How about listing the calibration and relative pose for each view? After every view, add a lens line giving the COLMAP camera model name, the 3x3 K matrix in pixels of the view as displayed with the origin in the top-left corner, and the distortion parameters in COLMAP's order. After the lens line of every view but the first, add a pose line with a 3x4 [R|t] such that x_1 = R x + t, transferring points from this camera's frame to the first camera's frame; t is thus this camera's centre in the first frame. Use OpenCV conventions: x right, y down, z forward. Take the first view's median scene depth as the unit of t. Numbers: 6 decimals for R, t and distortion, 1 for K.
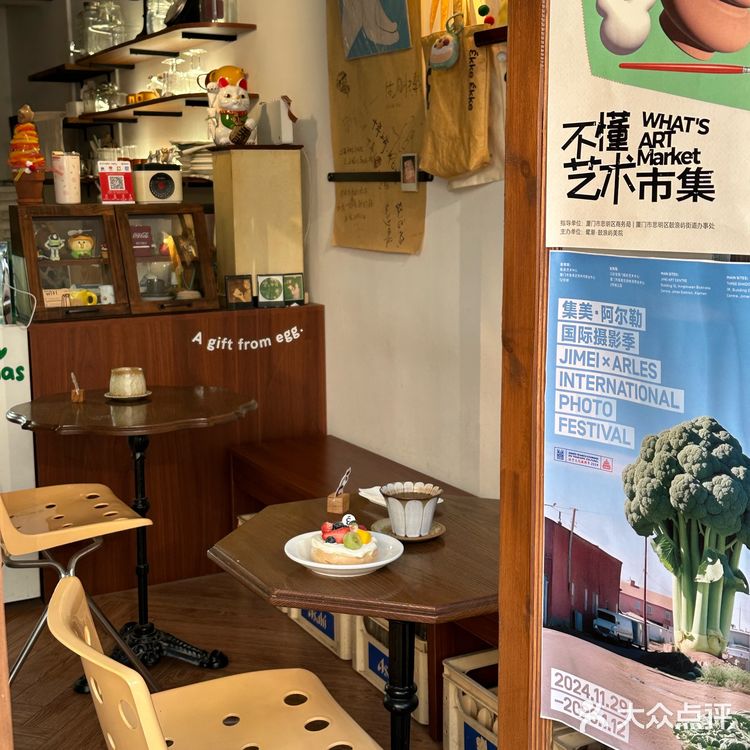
lens RADIAL K [[1165.7, 0, 375.0], [0, 1165.7, 375.0], [0, 0, 1]] dist [-0.005270, 0.665744]
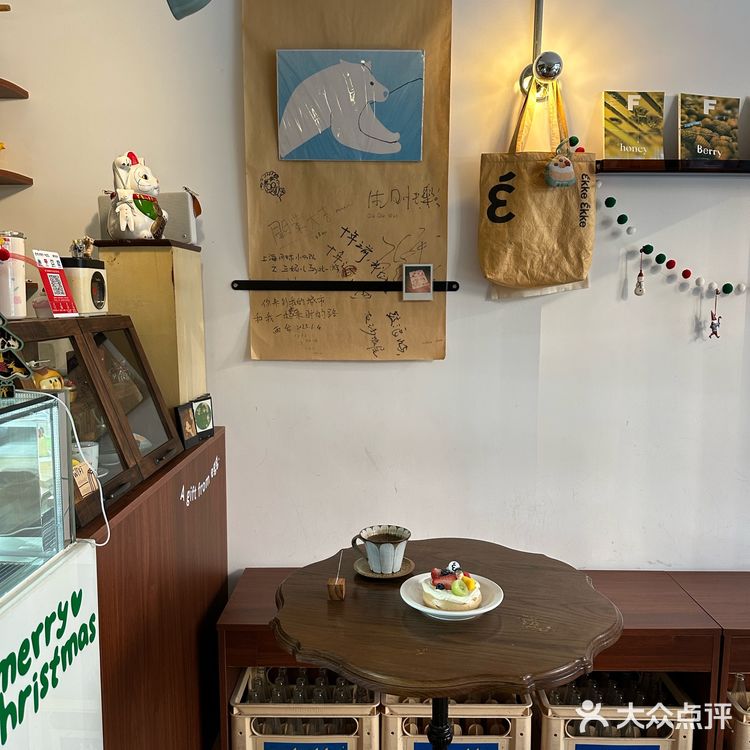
lens RADIAL K [[705.9, 0, 375.0], [0, 705.9, 375.0], [0, 0, 1]] dist [0.181208, -0.383728]
pose [[0.480562, -0.084187, 0.872911, -0.492401], [0.139092, 0.990099, 0.018914, -0.099676], [-0.865860, 0.112326, 0.487513, 0.669432]]
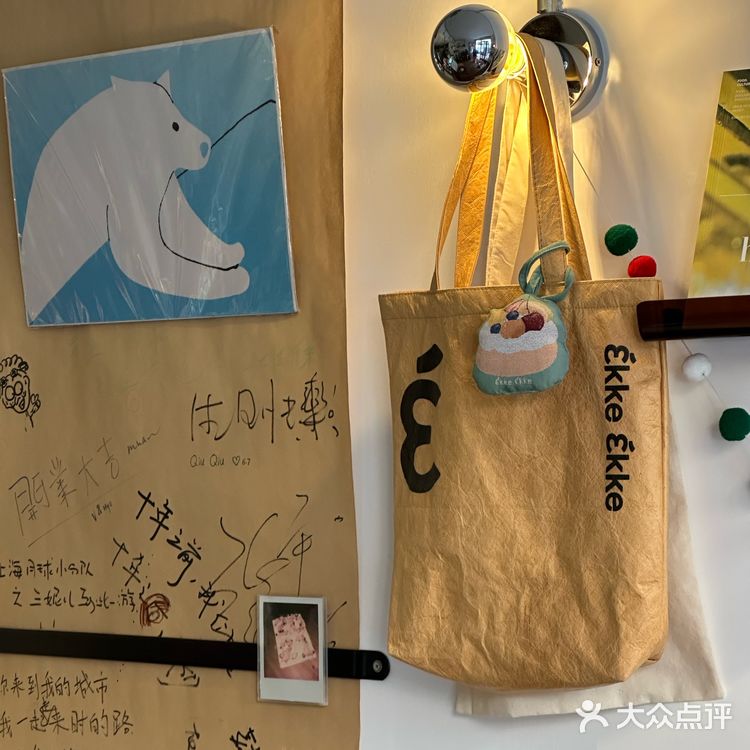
lens RADIAL K [[2227.6, 0, 375.0], [0, 2227.6, 375.0], [0, 0, 1]] dist [-0.047324, 5.853169]
pose [[0.925881, 0.013144, 0.377587, -0.186139], [0.063787, 0.979610, -0.190513, -0.113001], [-0.372392, 0.200477, 0.906164, 0.324992]]
